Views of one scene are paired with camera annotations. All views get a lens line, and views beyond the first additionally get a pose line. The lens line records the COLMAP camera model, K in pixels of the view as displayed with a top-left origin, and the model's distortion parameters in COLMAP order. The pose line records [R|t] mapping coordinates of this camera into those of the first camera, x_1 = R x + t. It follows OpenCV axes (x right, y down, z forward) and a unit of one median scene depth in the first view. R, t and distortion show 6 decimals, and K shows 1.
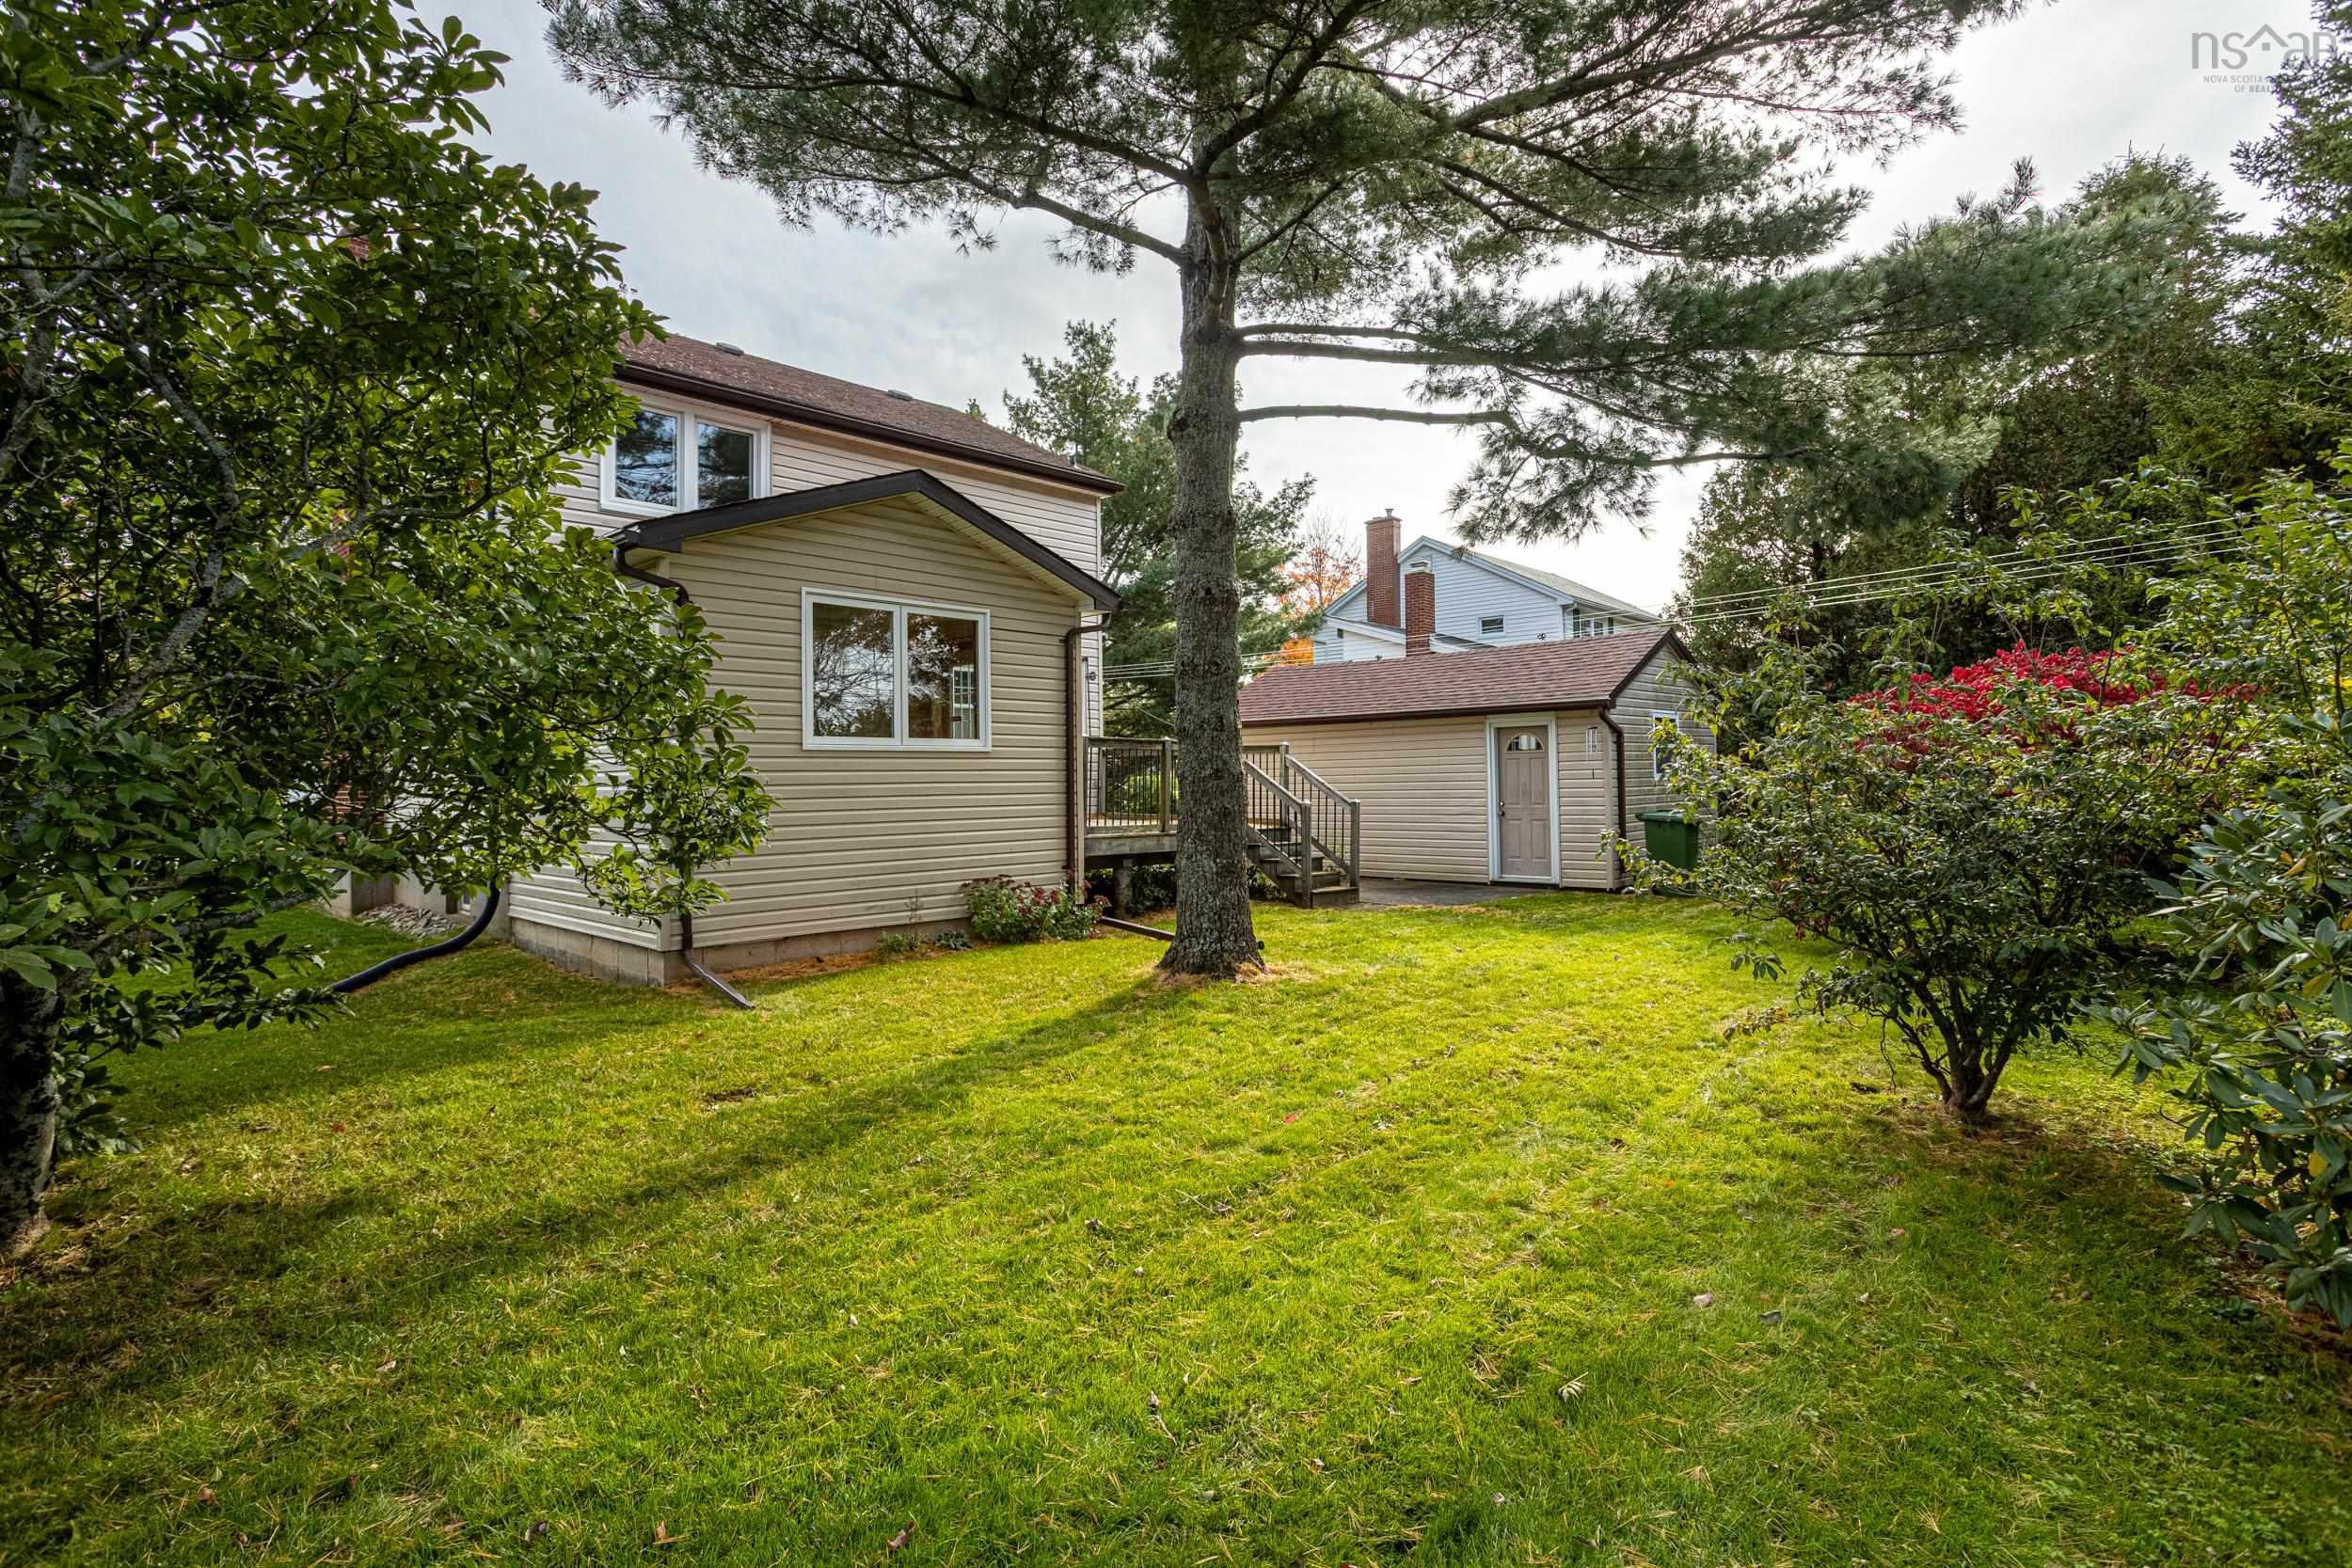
lens RADIAL K [[1133.0, 0, 1160.1], [0, 1133.0, 772.5], [0, 0, 1]] dist [-0.049303, 0.031696]
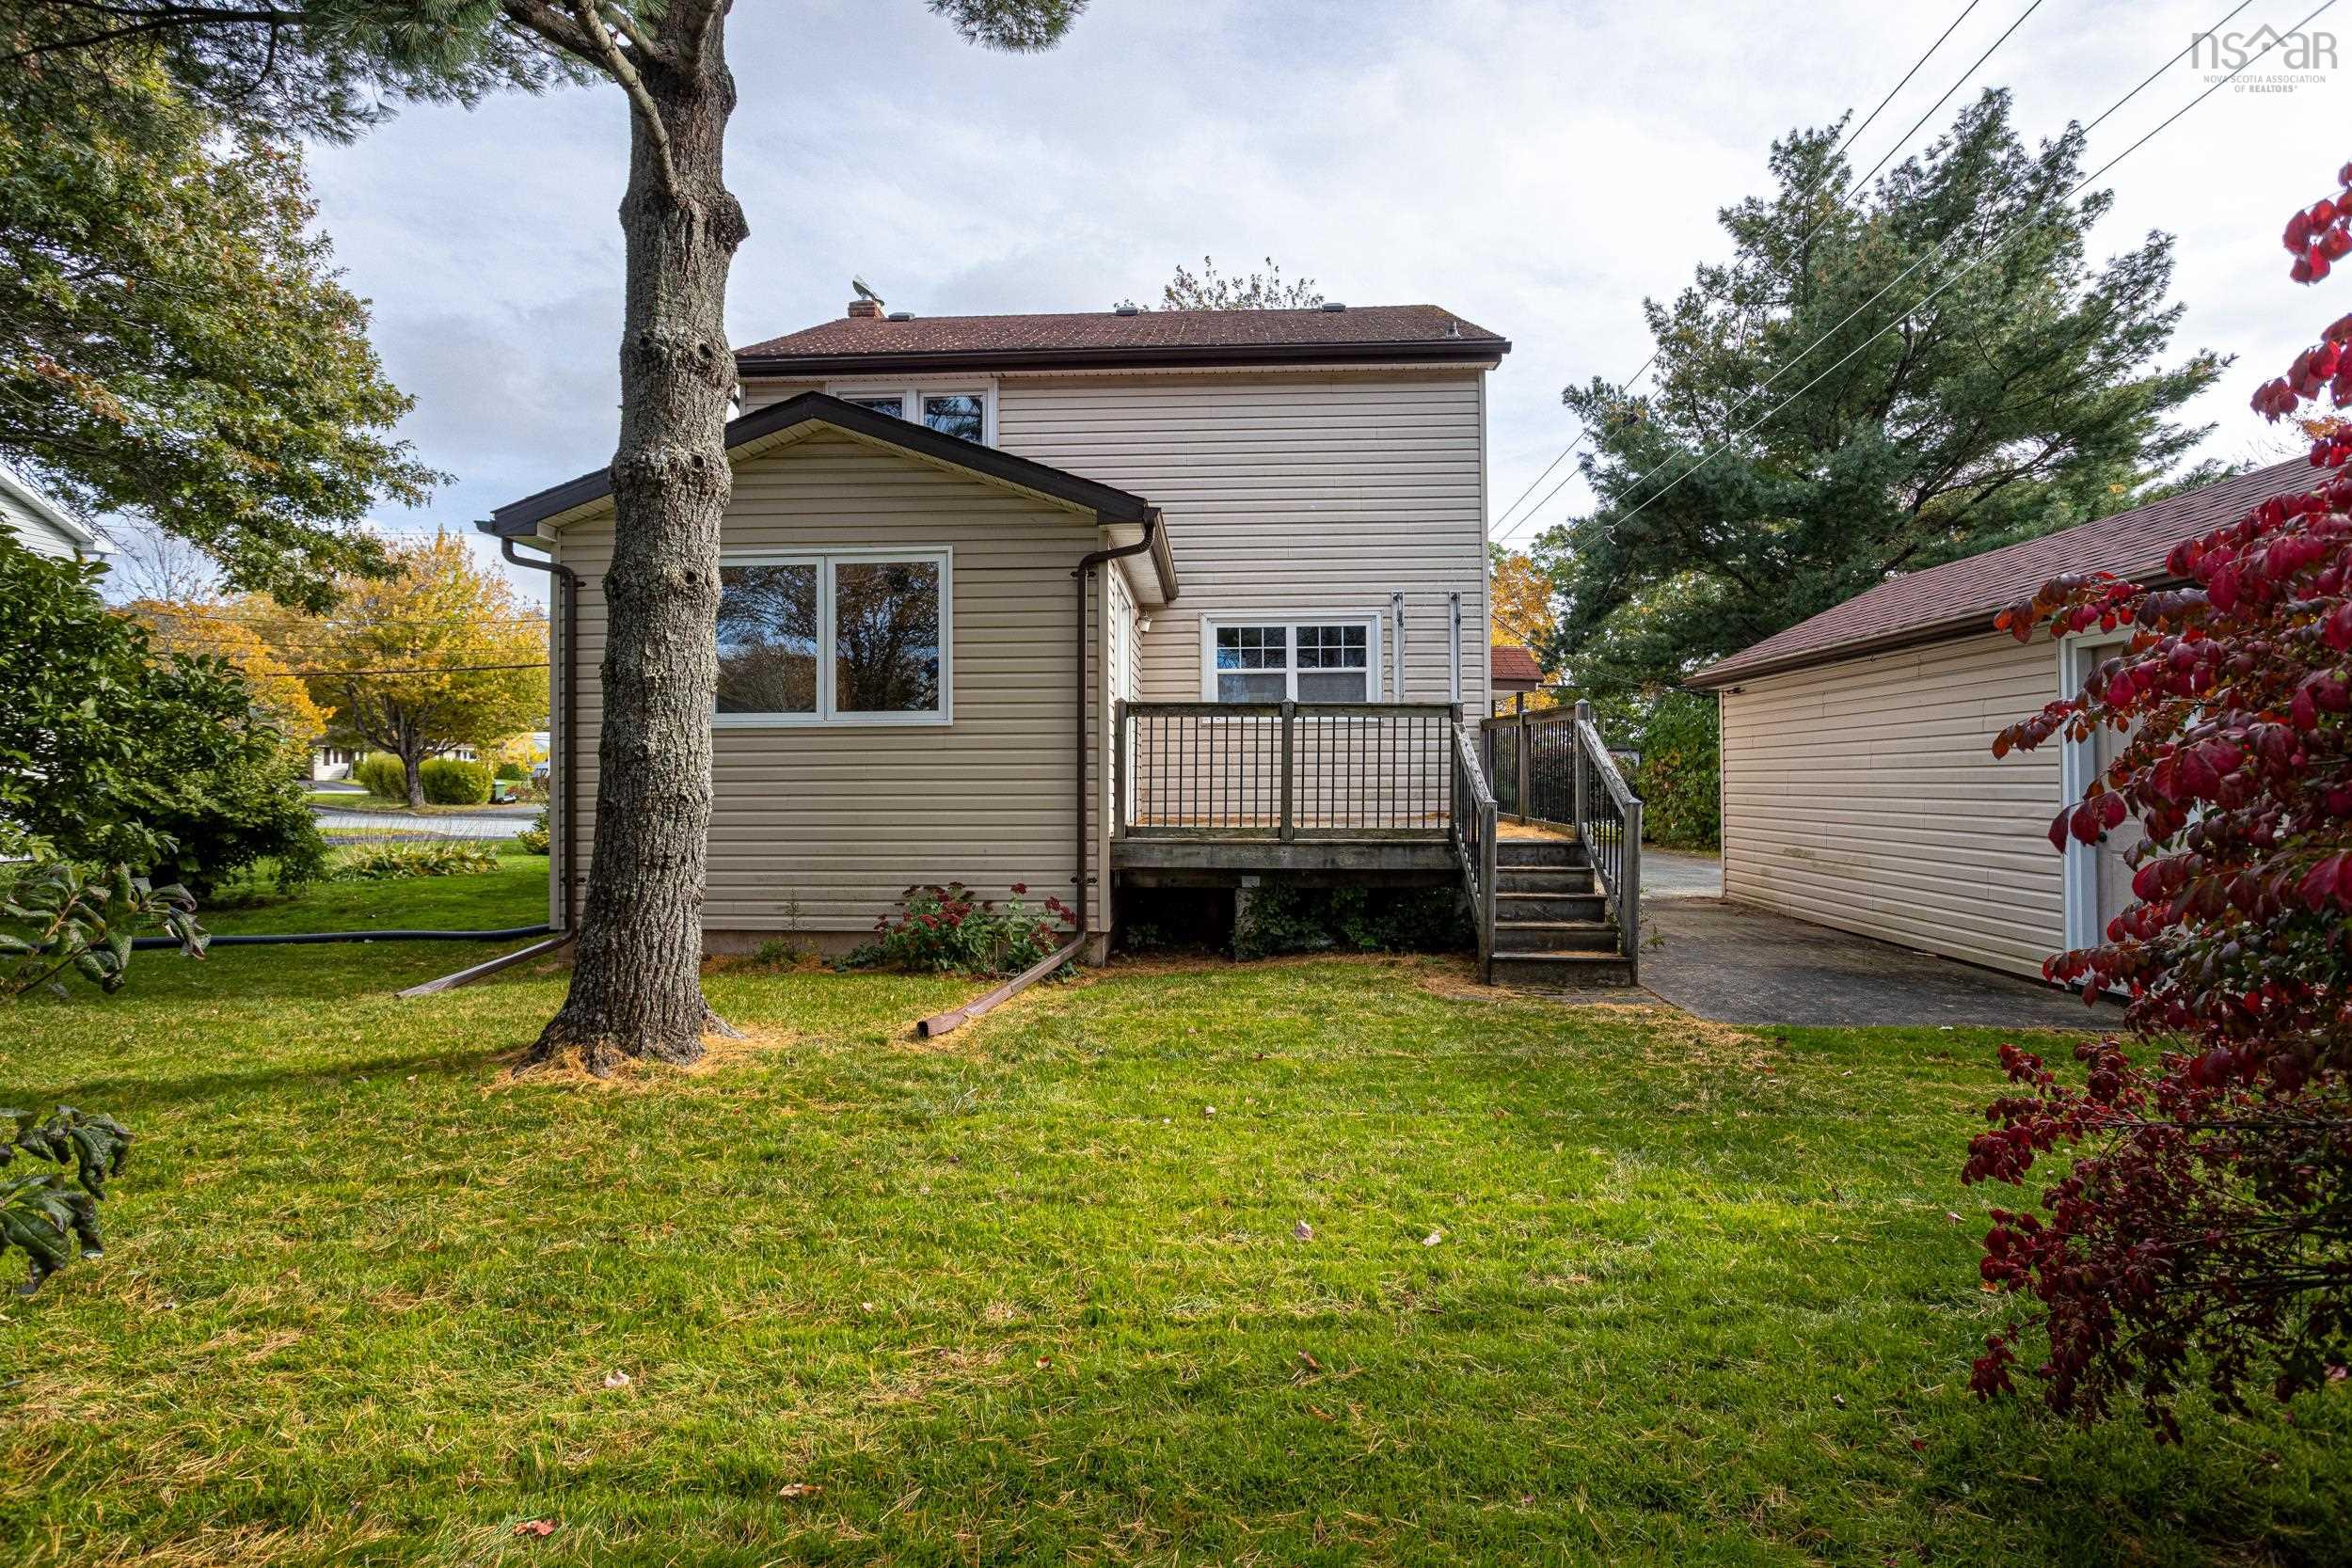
lens RADIAL K [[1133.0, 0, 1160.1], [0, 1133.0, 772.5], [0, 0, 1]] dist [-0.049303, 0.031696]
pose [[0.659305, 0.004406, -0.751863, 0.521091], [0.003973, 0.999948, 0.009344, 0.006704], [0.751865, -0.009148, 0.659253, 0.566025]]
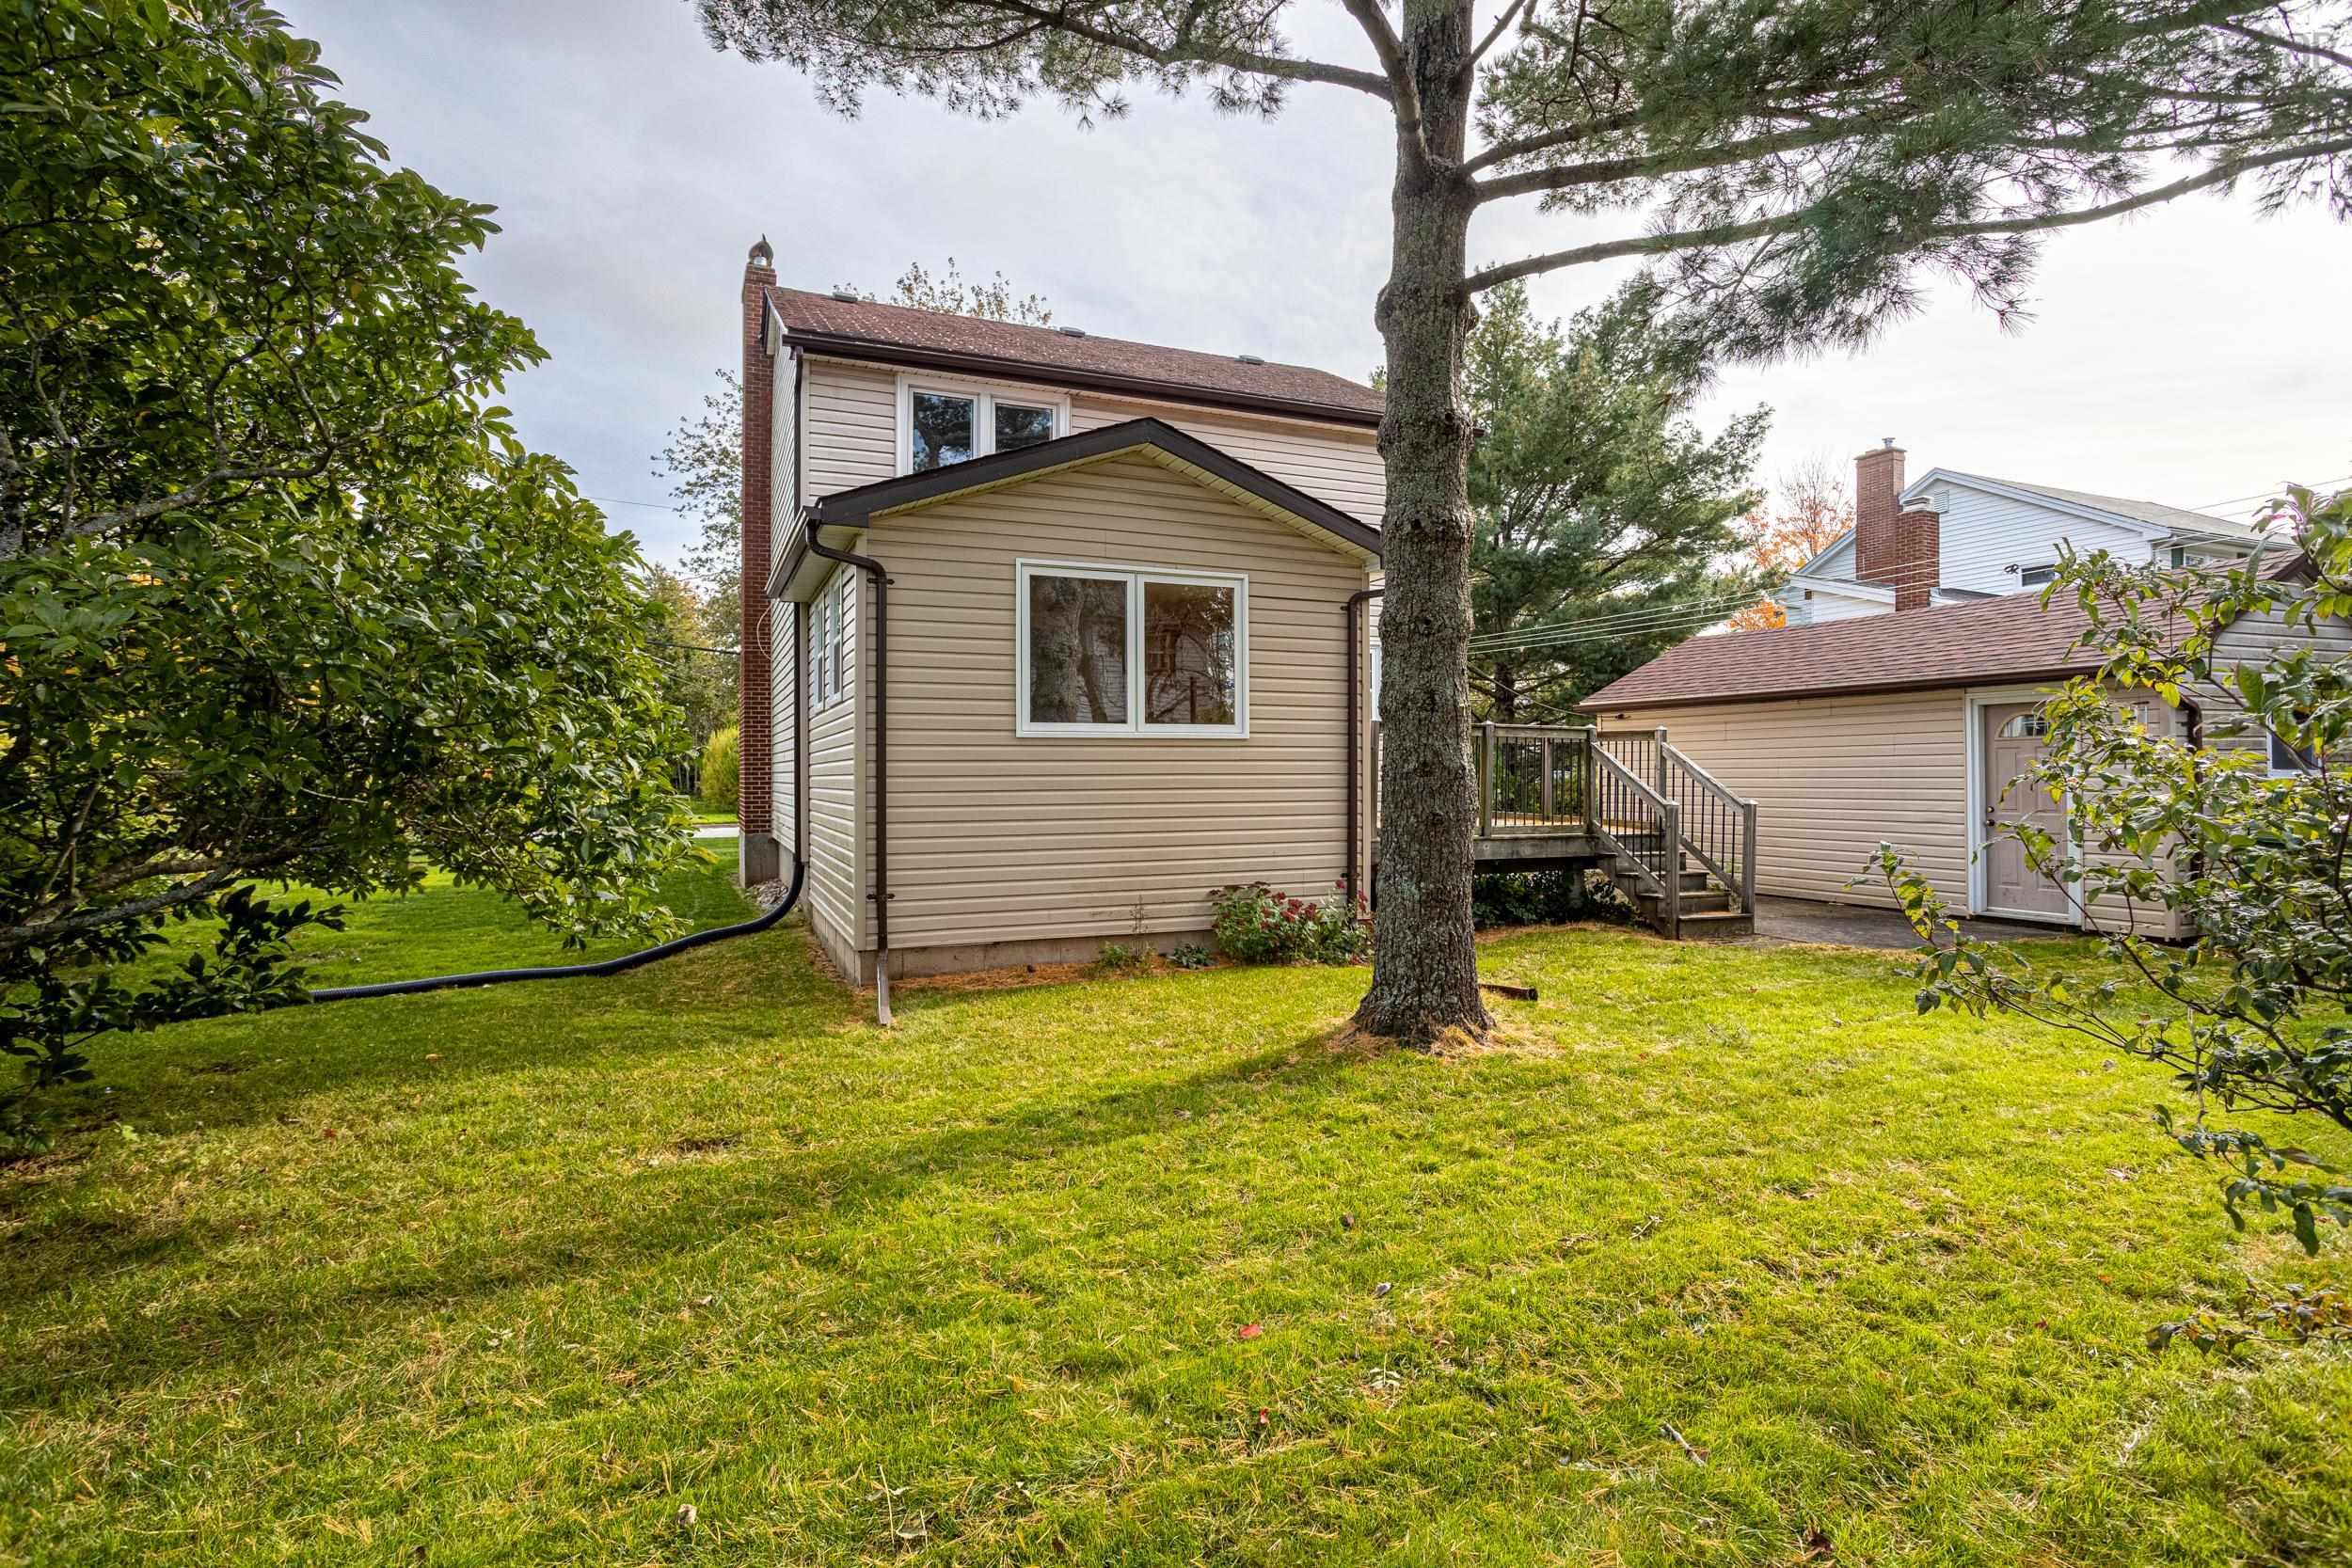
lens RADIAL K [[1133.0, 0, 1160.1], [0, 1133.0, 772.5], [0, 0, 1]] dist [-0.049303, 0.031696]
pose [[0.918473, 0.008446, -0.395394, 0.126546], [-0.004149, 0.999923, 0.011722, -0.002871], [0.395463, -0.009126, 0.918437, 0.170141]]
